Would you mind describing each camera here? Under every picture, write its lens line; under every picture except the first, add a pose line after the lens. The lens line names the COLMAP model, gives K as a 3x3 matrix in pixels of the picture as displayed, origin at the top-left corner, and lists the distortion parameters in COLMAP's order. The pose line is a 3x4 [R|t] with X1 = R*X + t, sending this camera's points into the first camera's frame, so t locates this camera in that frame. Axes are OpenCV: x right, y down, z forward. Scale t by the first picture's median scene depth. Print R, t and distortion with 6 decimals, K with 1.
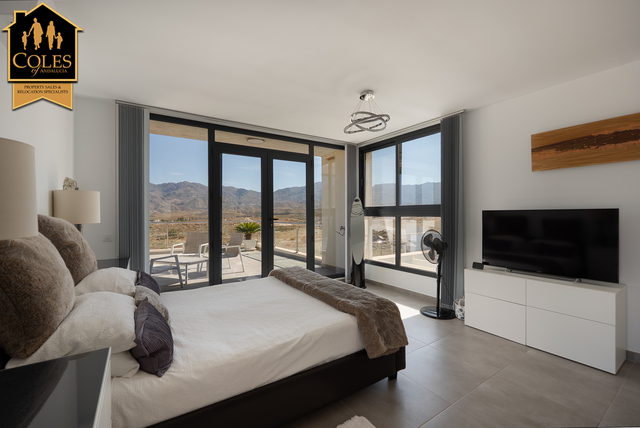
lens RADIAL K [[275.2, 0, 320.0], [0, 275.2, 214.0], [0, 0, 1]] dist [-0.000560, -0.000026]
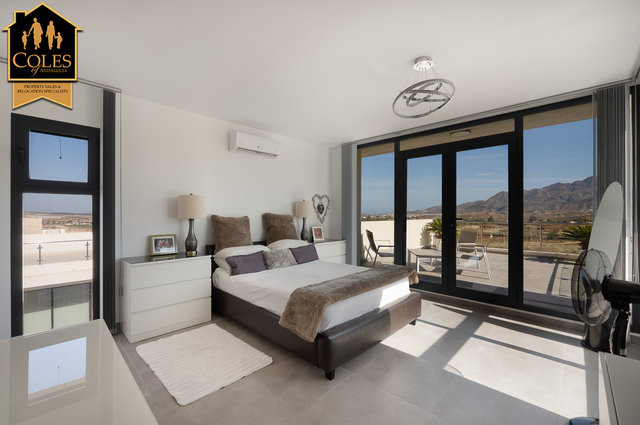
lens RADIAL K [[268.5, 0, 320.0], [0, 268.5, 212.5], [0, 0, 1]] dist [-0.002100, -0.000222]
pose [[0.213507, 0.000571, -0.976941, 0.651242], [-0.003120, 0.999995, -0.000098, 0.000822], [0.976937, 0.003069, 0.213508, 0.410202]]
